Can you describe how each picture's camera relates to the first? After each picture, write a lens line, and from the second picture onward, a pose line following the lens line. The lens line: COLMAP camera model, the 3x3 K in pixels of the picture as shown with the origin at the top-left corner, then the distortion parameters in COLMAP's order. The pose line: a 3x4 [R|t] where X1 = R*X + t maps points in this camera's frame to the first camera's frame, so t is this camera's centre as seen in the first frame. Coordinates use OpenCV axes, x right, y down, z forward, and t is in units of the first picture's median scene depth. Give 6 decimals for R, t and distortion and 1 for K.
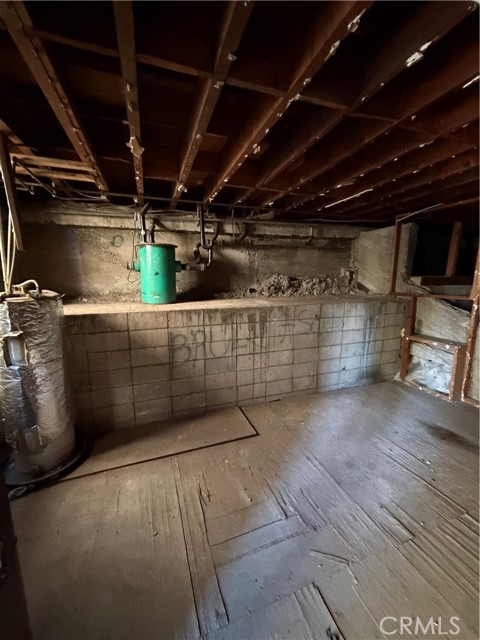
lens RADIAL K [[255.2, 0, 241.1], [0, 255.2, 319.3], [0, 0, 1]] dist [0.000427, -0.000187]
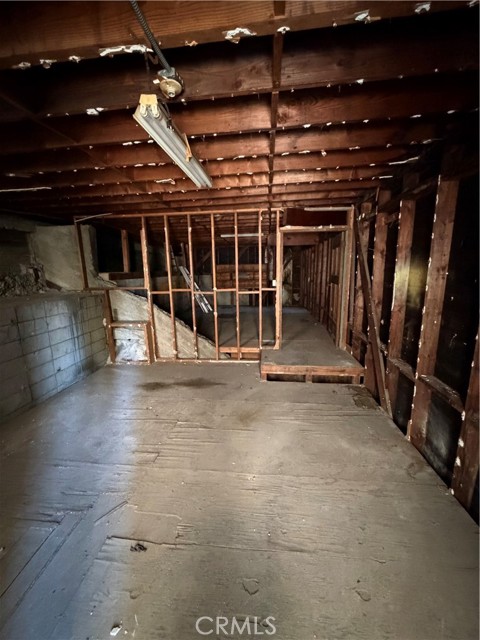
lens RADIAL K [[255.2, 0, 240.1], [0, 255.2, 320.1], [0, 0, 1]] dist [0.000427, -0.000187]
pose [[0.433330, -0.182096, 0.882647, -0.118169], [0.167793, 0.978552, 0.119505, 0.008825], [-0.885478, 0.096318, 0.454590, -0.063131]]
